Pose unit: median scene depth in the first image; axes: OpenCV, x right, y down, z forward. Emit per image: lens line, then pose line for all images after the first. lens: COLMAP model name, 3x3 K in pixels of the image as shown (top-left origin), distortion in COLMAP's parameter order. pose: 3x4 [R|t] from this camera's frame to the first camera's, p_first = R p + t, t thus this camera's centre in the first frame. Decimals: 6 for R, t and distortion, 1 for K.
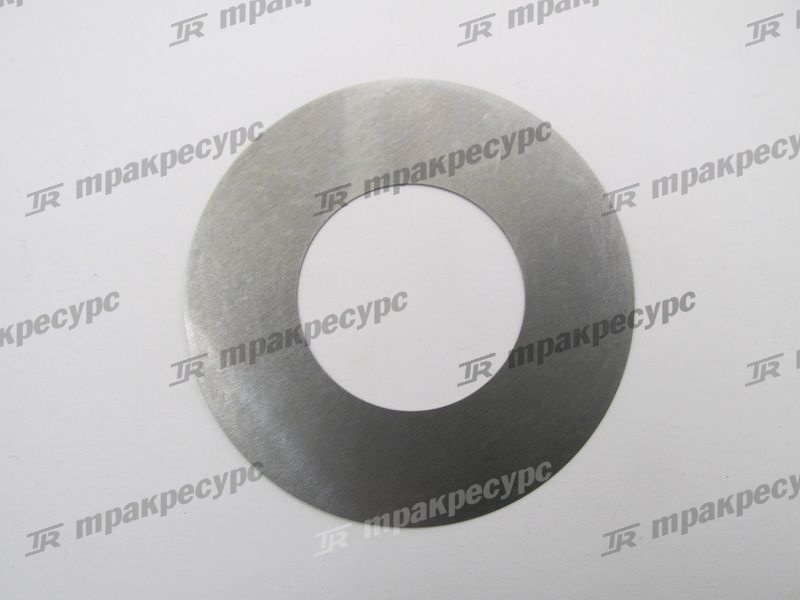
lens RADIAL K [[677.4, 0, 400.0], [0, 677.4, 300.0], [0, 0, 1]] dist [-0.001583, 0.004168]
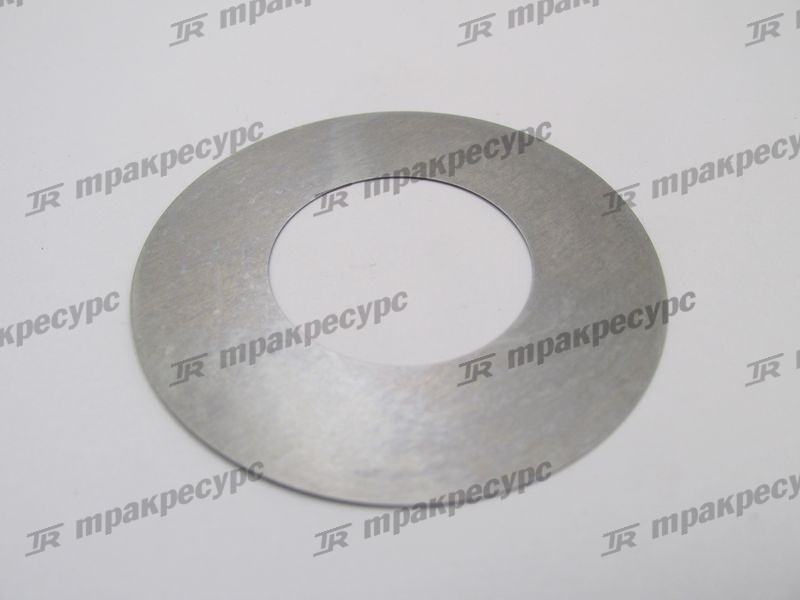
lens RADIAL K [[677.4, 0, 400.0], [0, 677.4, 300.0], [0, 0, 1]] dist [-0.001583, 0.004168]
pose [[0.999999, -0.000803, 0.000794, -0.851050], [0.000803, 1.000000, 0.000198, -0.000704], [-0.000794, -0.000198, 1.000000, -0.000128]]
